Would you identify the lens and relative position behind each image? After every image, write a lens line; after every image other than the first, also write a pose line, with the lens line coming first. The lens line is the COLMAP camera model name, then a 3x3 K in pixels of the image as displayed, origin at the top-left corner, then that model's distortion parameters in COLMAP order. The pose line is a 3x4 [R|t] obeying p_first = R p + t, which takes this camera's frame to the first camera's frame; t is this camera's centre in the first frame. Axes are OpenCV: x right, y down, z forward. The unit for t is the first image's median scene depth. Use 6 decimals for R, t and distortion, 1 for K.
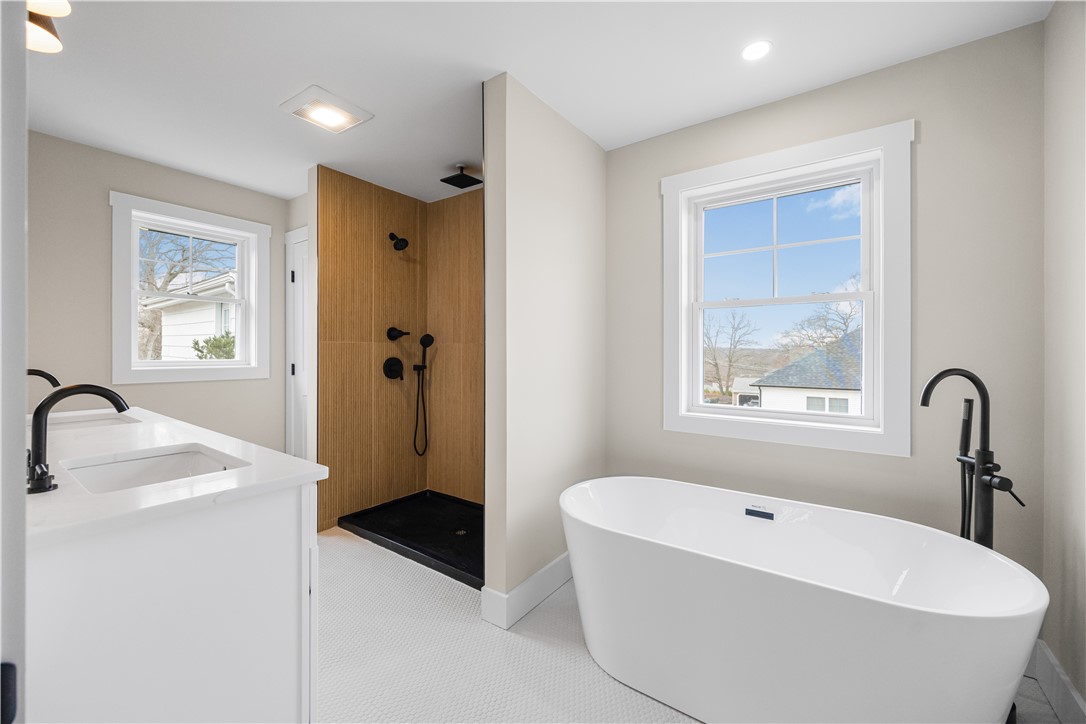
lens RADIAL K [[420.6, 0, 542.8], [0, 420.6, 355.8], [0, 0, 1]] dist [0.000385, 0.000021]
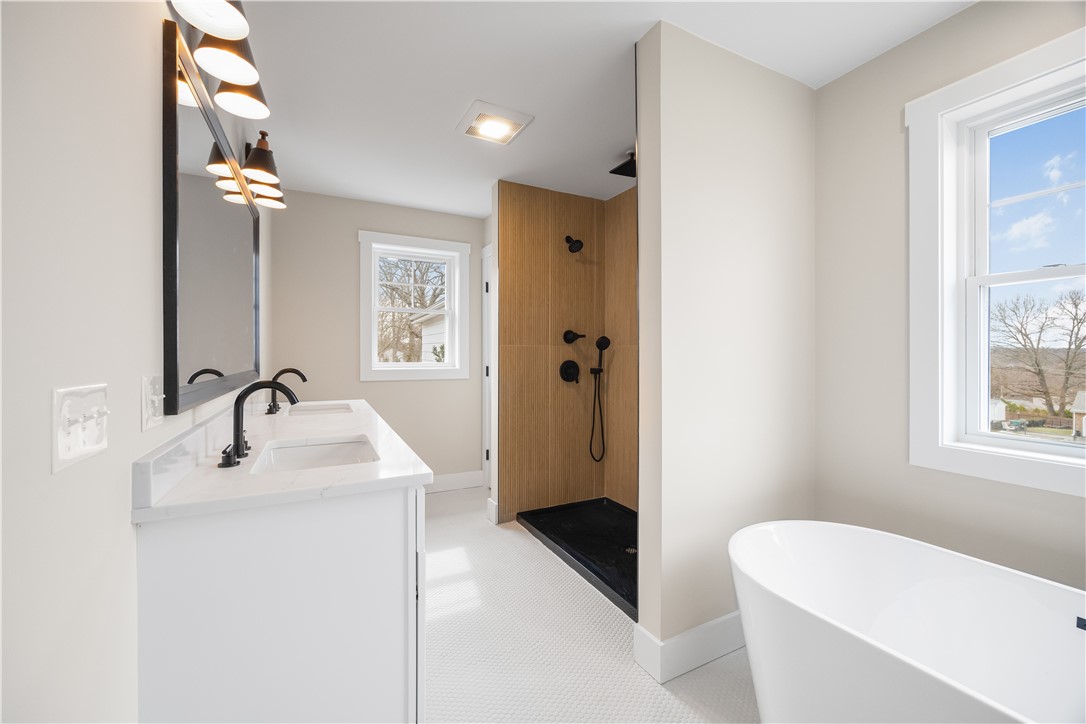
lens RADIAL K [[420.6, 0, 552.0], [0, 420.6, 359.4], [0, 0, 1]] dist [0.000385, 0.000021]
pose [[0.892381, -0.000391, -0.451283, 0.075066], [-0.000123, 0.999999, -0.001108, 0.003138], [0.451283, 0.001045, 0.892380, 0.114852]]
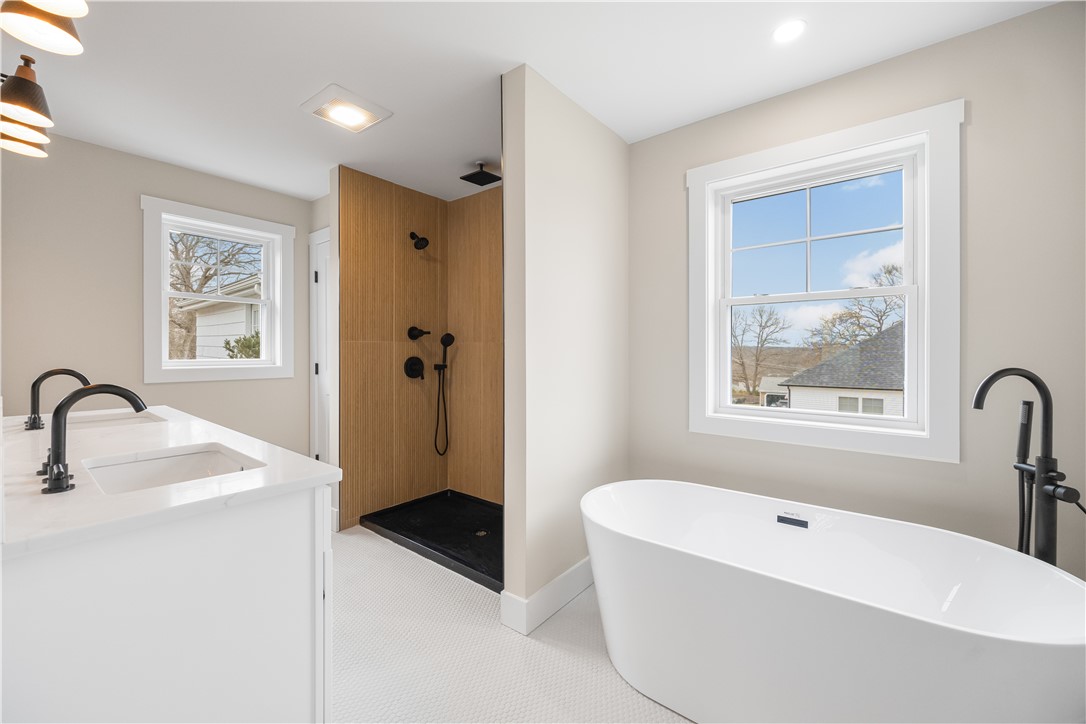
lens RADIAL K [[420.6, 0, 543.9], [0, 420.6, 356.3], [0, 0, 1]] dist [0.000385, 0.000021]
pose [[0.998751, -0.001571, -0.049944, 0.003422], [0.001726, 0.999994, 0.003050, 0.000125], [0.049939, -0.003133, 0.998747, 0.021352]]
